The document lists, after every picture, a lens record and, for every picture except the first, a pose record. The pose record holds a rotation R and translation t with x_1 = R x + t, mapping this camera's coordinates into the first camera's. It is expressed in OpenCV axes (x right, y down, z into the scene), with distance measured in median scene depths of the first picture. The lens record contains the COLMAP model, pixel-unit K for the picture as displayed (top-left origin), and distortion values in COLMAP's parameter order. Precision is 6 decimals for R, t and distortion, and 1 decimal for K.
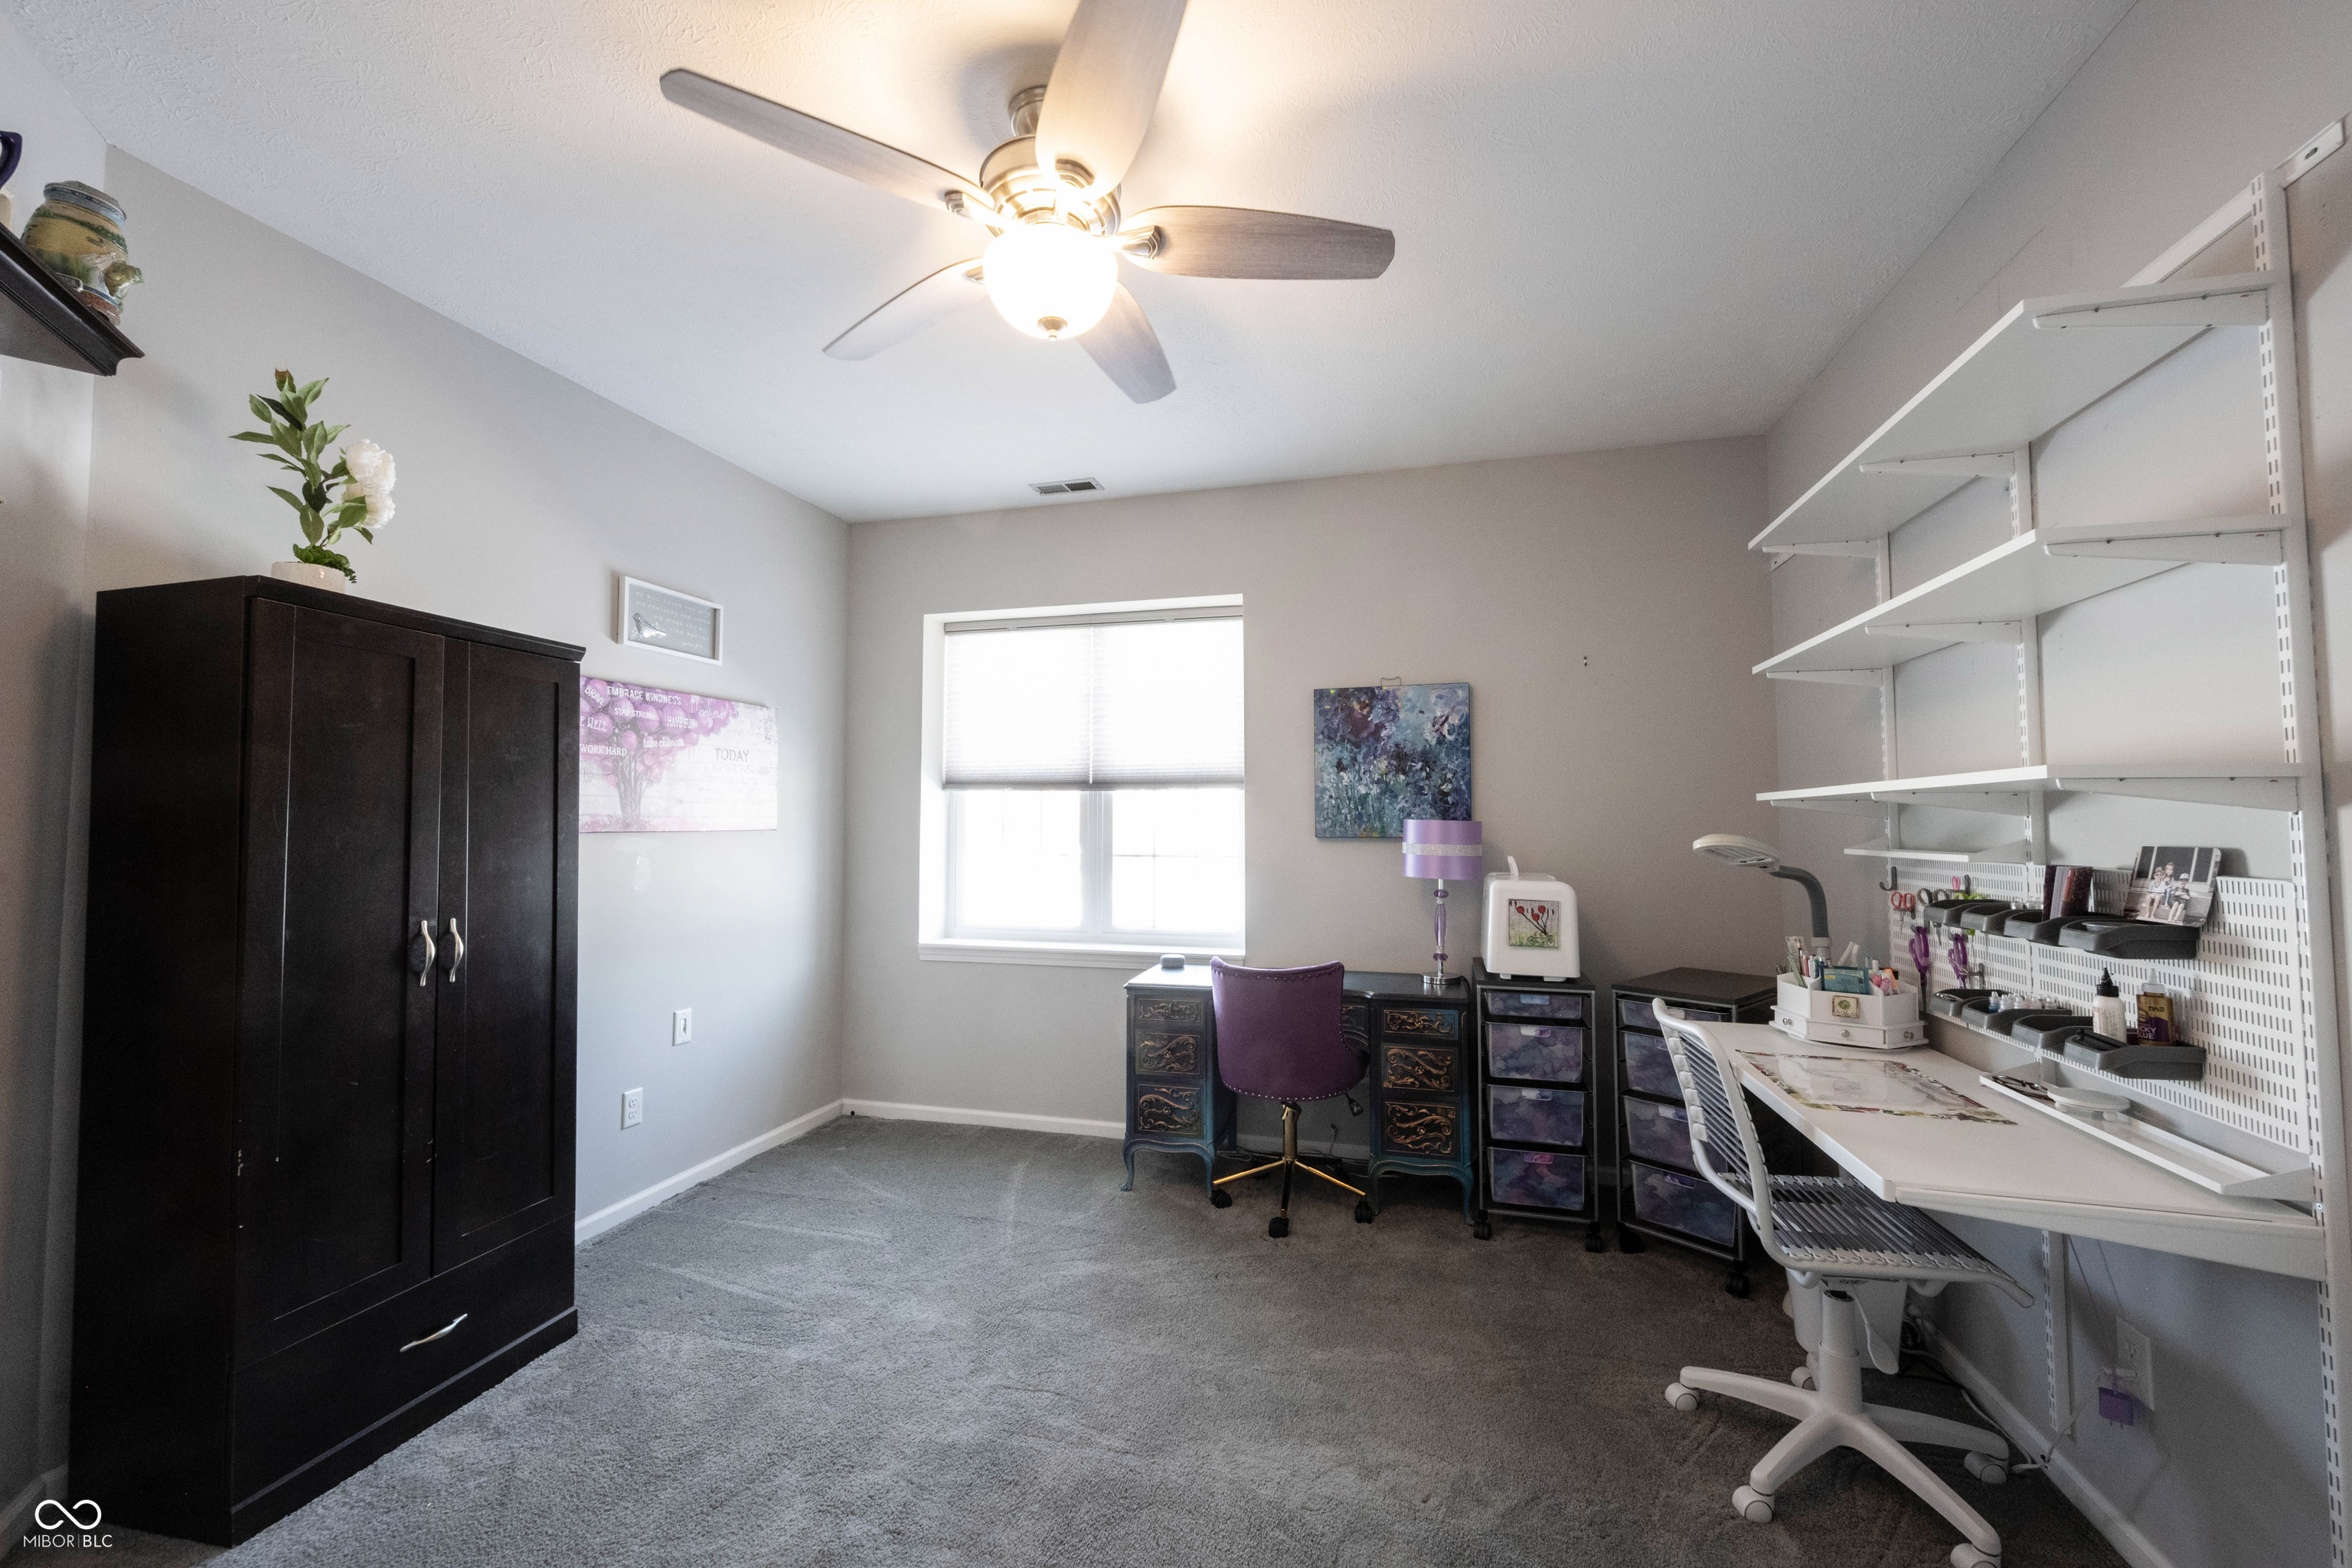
lens RADIAL K [[936.0, 0, 1176.8], [0, 936.0, 777.6], [0, 0, 1]] dist [-0.000565, 0.000085]
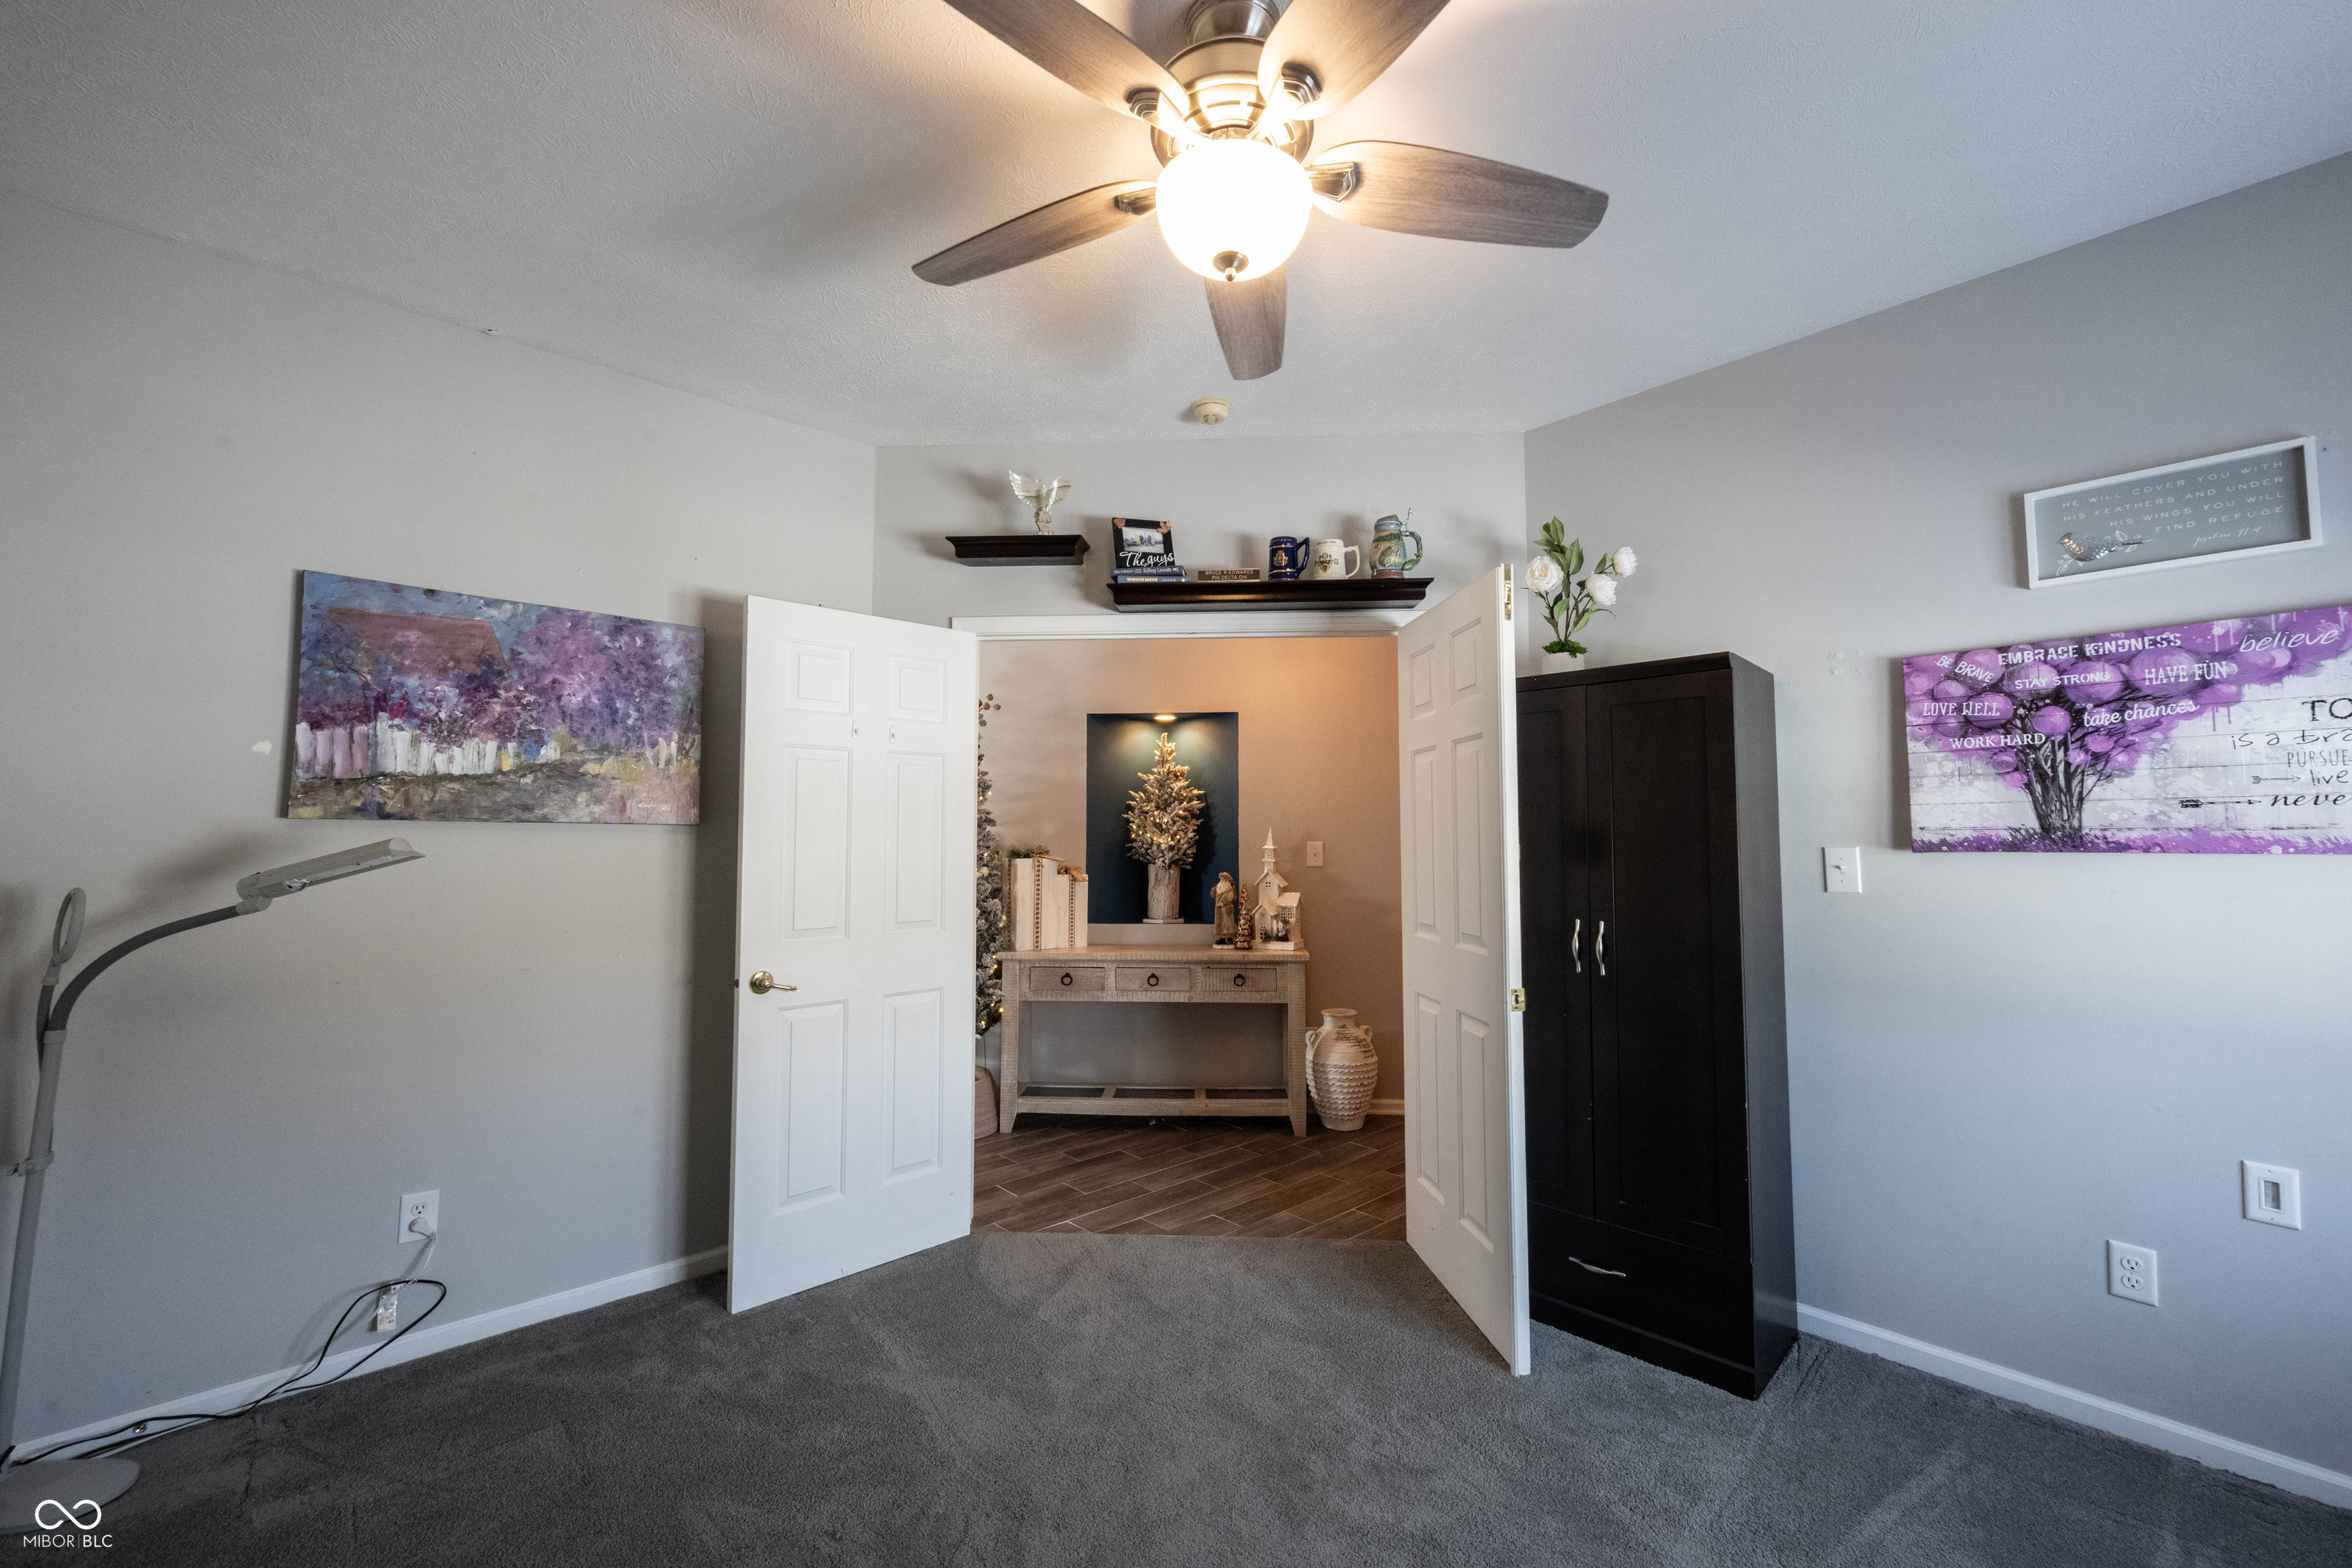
lens RADIAL K [[936.0, 0, 1176.8], [0, 936.0, 777.6], [0, 0, 1]] dist [-0.000565, 0.000085]
pose [[-0.545296, -0.055902, -0.836377, 0.346247], [0.039255, 0.994976, -0.092096, 0.040492], [0.837324, -0.083051, -0.540362, 0.808675]]
